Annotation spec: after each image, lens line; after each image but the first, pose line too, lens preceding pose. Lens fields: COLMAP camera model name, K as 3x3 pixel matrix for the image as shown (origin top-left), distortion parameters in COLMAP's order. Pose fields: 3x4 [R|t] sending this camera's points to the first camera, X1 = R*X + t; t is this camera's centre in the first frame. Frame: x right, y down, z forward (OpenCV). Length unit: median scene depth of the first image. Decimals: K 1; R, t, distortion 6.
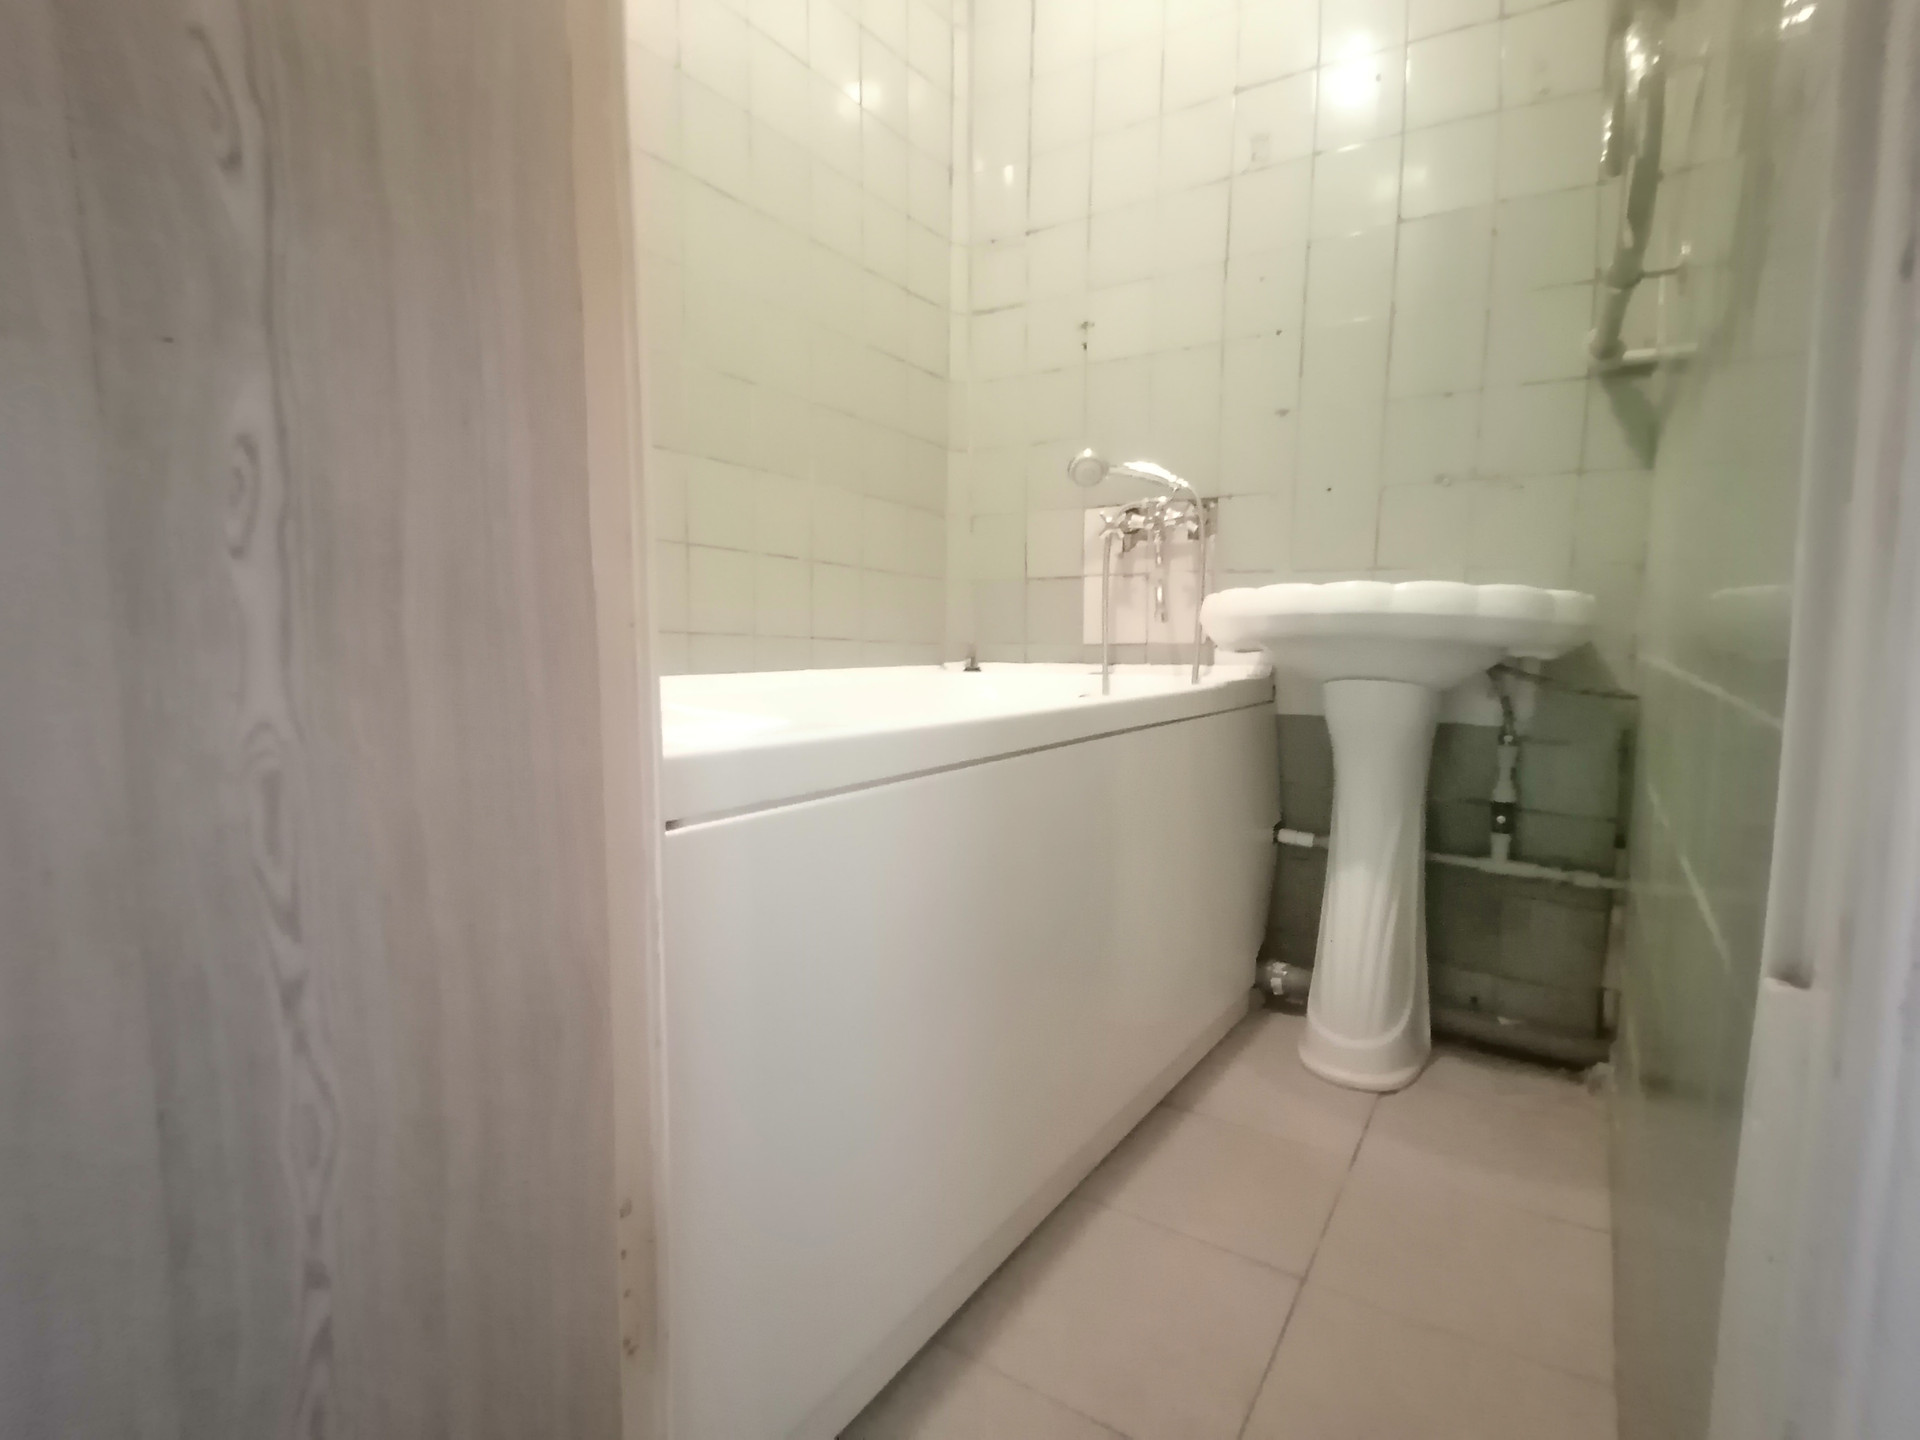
lens RADIAL K [[939.1, 0, 962.5], [0, 939.1, 755.1], [0, 0, 1]] dist [0.019651, 0.048239]
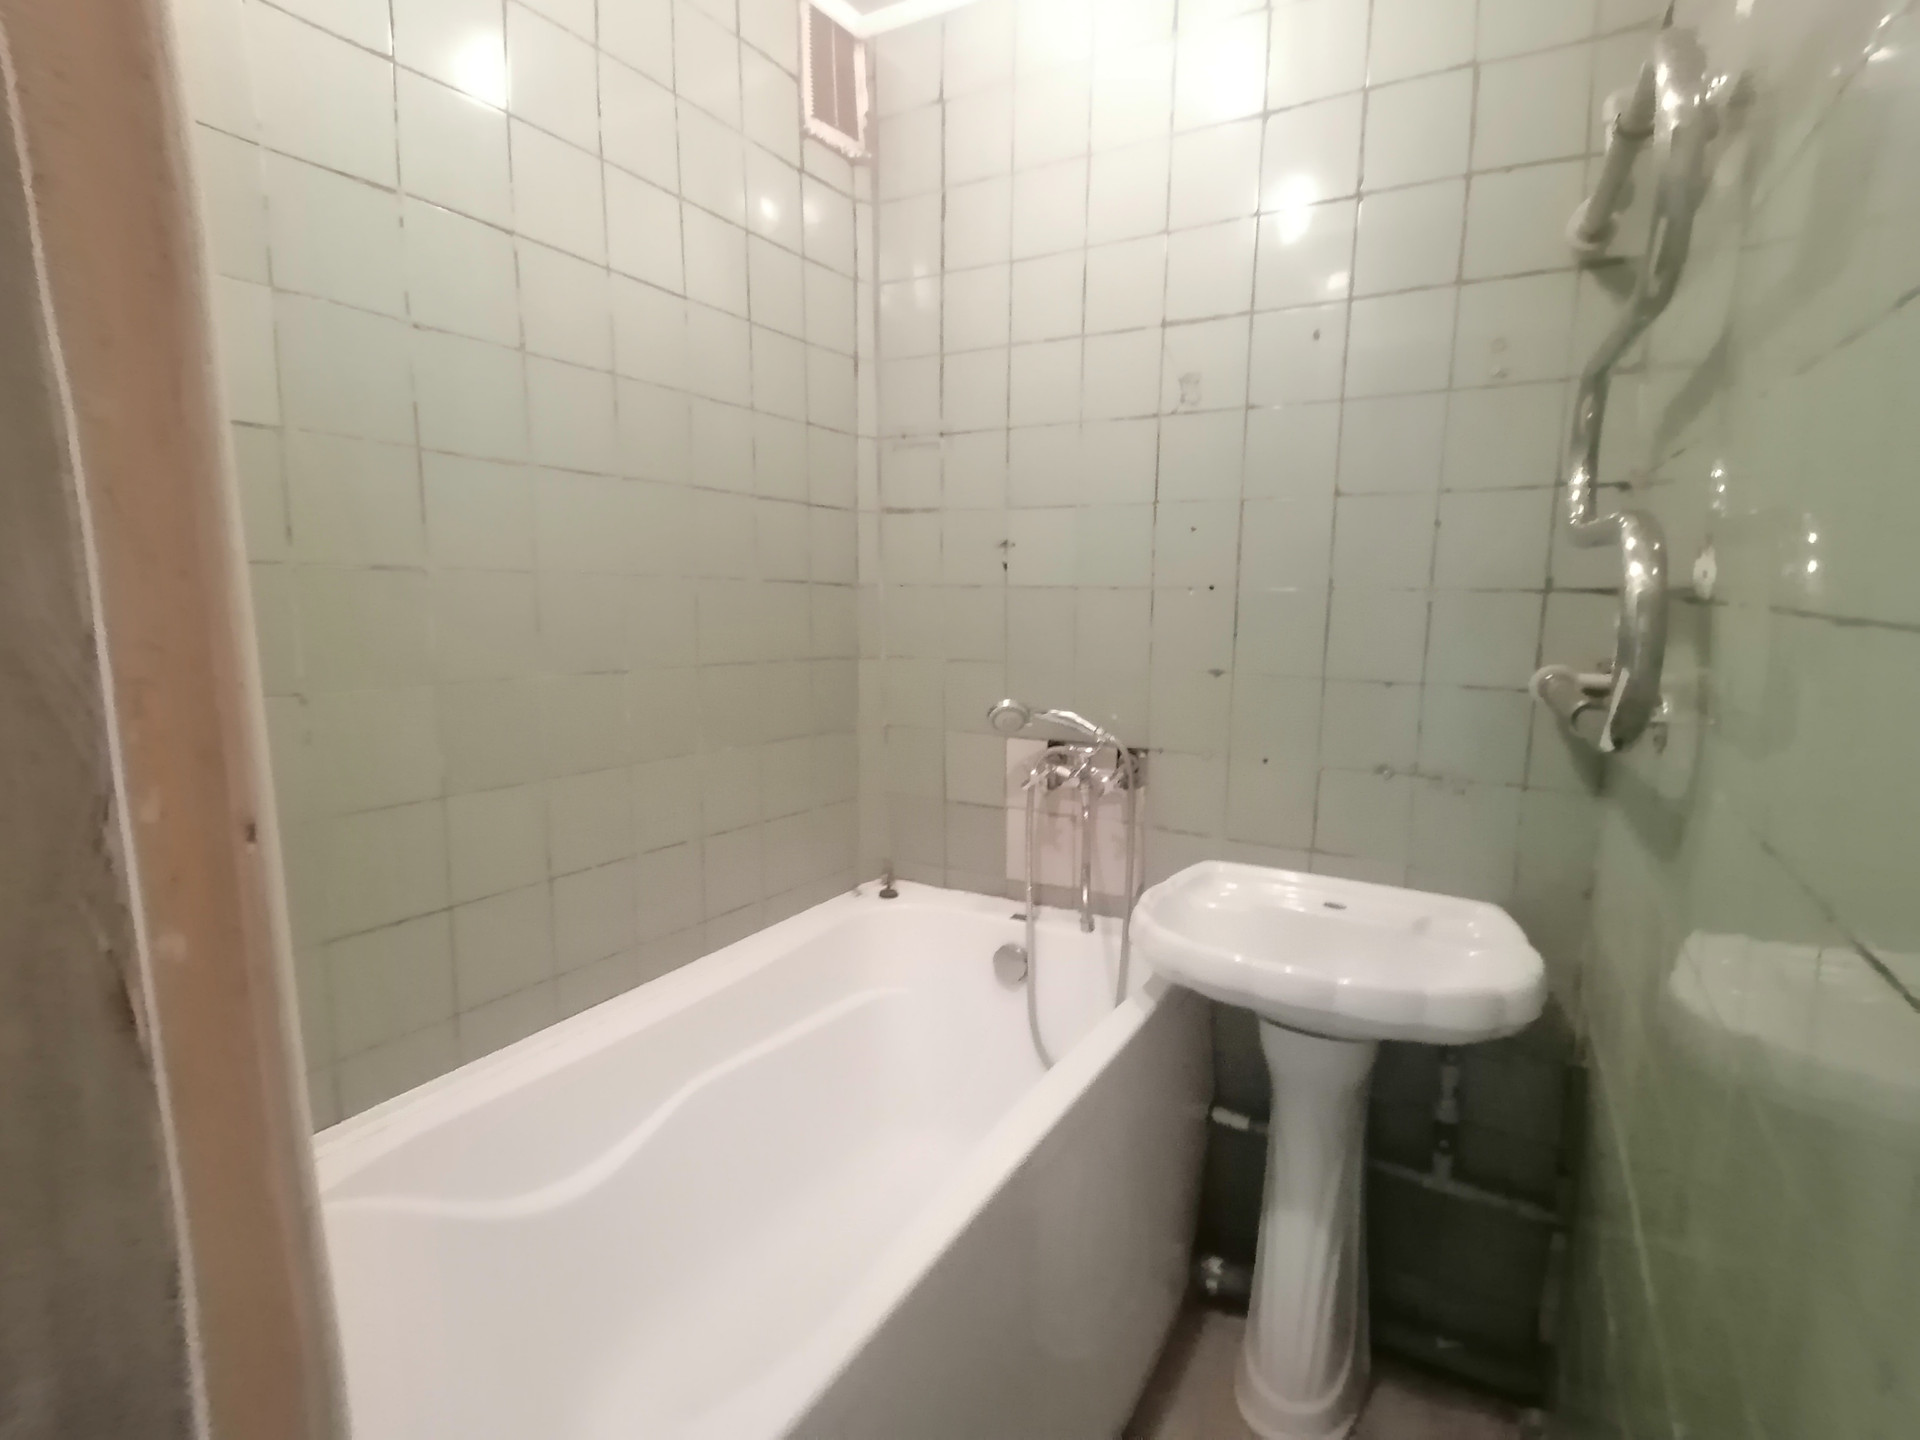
lens RADIAL K [[939.0, 0, 961.4], [0, 939.0, 742.9], [0, 0, 1]] dist [0.049291, -0.022439]
pose [[0.997841, -0.013137, 0.064352, 0.027870], [0.010047, 0.998791, 0.048111, -0.324198], [-0.064907, -0.047361, 0.996767, 0.088900]]
